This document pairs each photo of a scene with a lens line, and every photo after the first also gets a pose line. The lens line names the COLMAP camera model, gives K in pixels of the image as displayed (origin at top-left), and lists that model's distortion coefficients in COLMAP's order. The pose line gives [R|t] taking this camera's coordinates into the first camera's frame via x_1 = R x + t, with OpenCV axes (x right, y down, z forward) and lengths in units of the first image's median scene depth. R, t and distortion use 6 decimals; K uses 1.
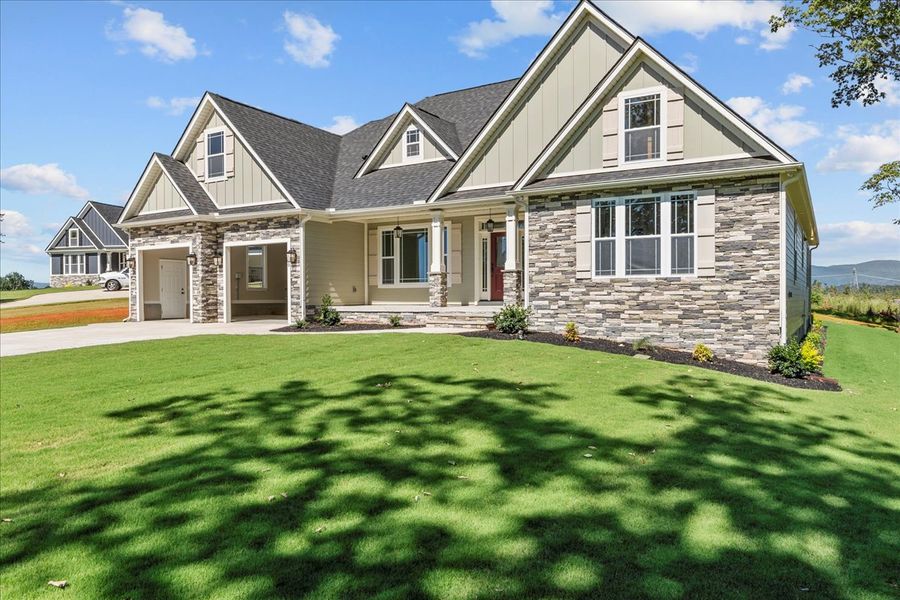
lens RADIAL K [[632.5, 0, 450.0], [0, 632.5, 300.0], [0, 0, 1]] dist [-0.000230, 0.000954]
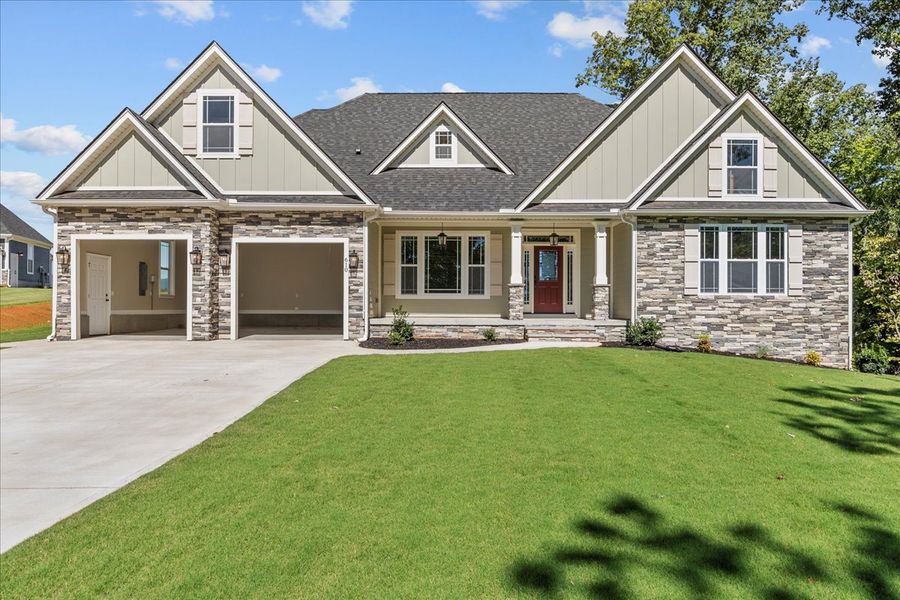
lens RADIAL K [[632.5, 0, 450.0], [0, 632.5, 300.0], [0, 0, 1]] dist [-0.000230, 0.000954]
pose [[0.863678, 0.016615, 0.503771, -0.693852], [-0.007916, 0.999780, -0.019403, -0.000012], [-0.503982, 0.012770, 0.863619, 0.251212]]
